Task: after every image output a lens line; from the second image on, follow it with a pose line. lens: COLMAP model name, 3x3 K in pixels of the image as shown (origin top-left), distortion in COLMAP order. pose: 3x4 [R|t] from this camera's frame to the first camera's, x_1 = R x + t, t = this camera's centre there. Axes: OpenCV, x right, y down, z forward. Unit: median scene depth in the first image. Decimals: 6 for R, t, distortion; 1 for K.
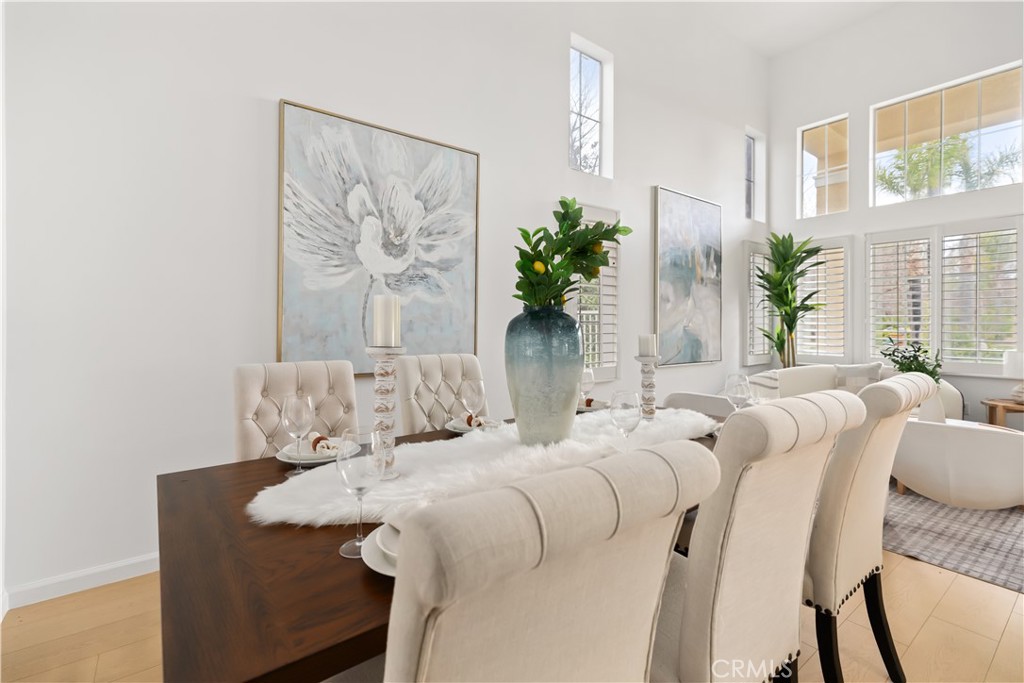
lens RADIAL K [[460.4, 0, 509.6], [0, 460.4, 327.0], [0, 0, 1]] dist [0.001065, 0.000097]
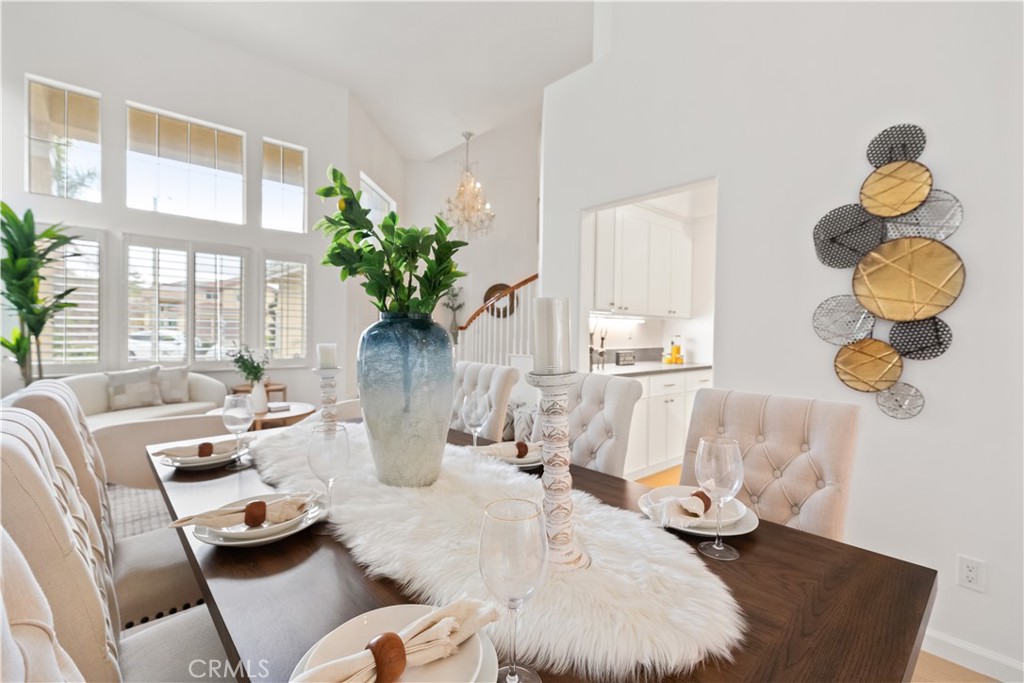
lens RADIAL K [[455.0, 0, 507.1], [0, 455.0, 340.8], [0, 0, 1]] dist [0.000998, -0.000008]
pose [[-0.064447, -0.023009, 0.997656, -0.221647], [-0.005650, 0.999727, 0.022692, -0.004307], [-0.997905, -0.004175, -0.064560, 0.259739]]
